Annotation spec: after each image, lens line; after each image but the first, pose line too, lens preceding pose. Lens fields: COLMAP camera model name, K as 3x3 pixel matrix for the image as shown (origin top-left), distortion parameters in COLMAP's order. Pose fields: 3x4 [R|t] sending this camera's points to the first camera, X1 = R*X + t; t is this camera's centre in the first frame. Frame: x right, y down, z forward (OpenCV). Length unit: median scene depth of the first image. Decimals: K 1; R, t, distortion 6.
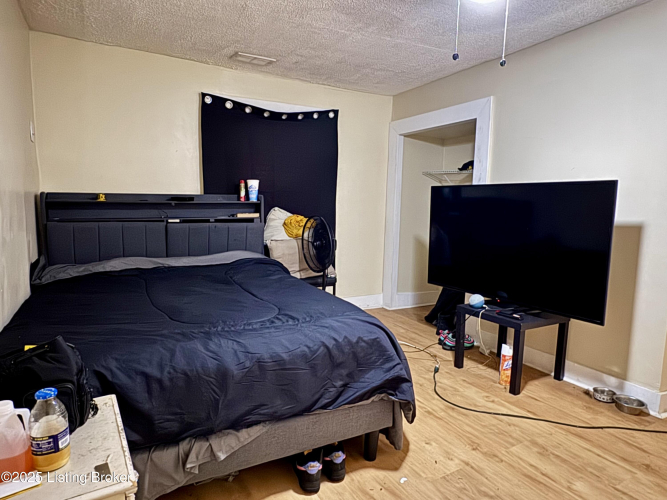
lens RADIAL K [[427.8, 0, 331.3], [0, 427.8, 249.5], [0, 0, 1]] dist [-0.005746, 0.004226]
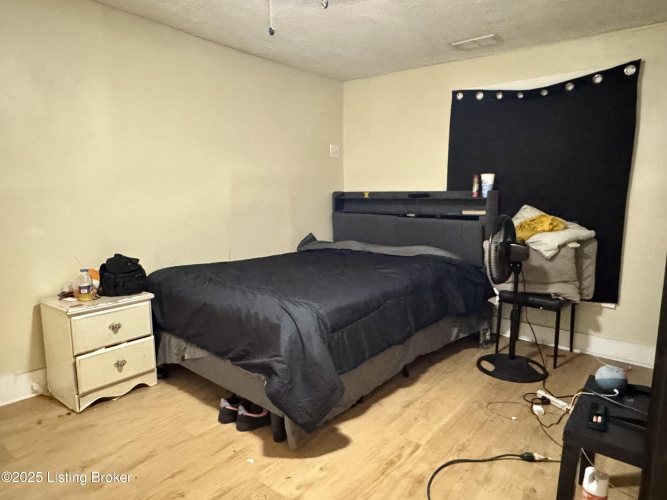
lens RADIAL K [[427.8, 0, 331.8], [0, 427.8, 251.1], [0, 0, 1]] dist [-0.005746, 0.004226]
pose [[0.348585, 0.108102, -0.931022, 0.576785], [-0.110245, 0.991160, 0.073808, -0.031404], [0.930771, 0.076912, 0.357421, 0.389222]]
